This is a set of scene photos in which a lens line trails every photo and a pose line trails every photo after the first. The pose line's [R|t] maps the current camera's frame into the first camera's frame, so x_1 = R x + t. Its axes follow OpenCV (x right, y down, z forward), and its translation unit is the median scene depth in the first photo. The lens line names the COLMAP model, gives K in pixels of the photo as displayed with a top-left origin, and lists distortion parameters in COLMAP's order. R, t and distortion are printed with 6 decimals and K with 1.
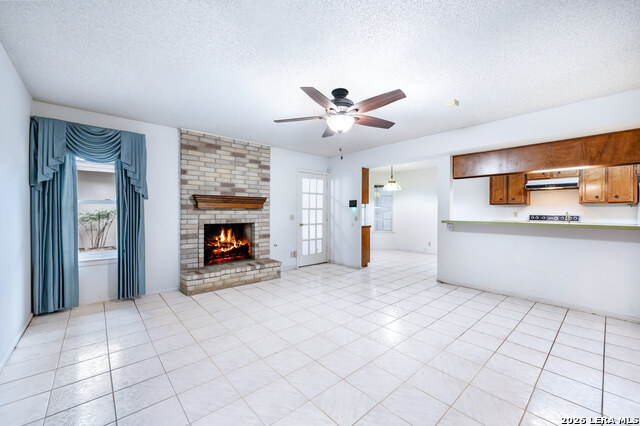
lens RADIAL K [[253.1, 0, 318.8], [0, 253.1, 211.5], [0, 0, 1]] dist [0.000614, -0.000123]
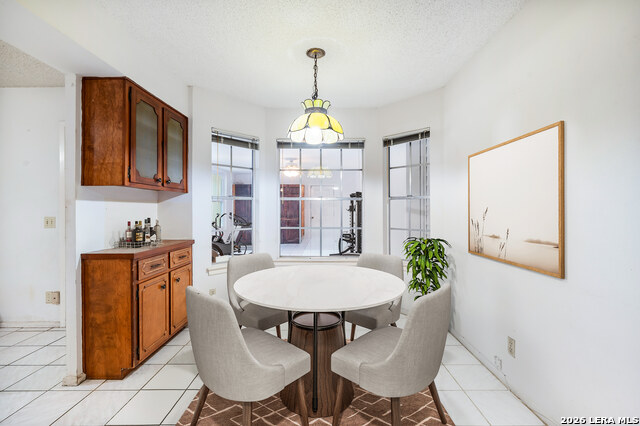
lens RADIAL K [[266.4, 0, 317.8], [0, 266.4, 211.8], [0, 0, 1]] dist [-0.001183, -0.000096]
pose [[0.753418, 0.001035, -0.657541, 0.762158], [0.006148, 0.999944, 0.008618, 0.002860], [0.657513, -0.010536, 0.753370, 1.161899]]
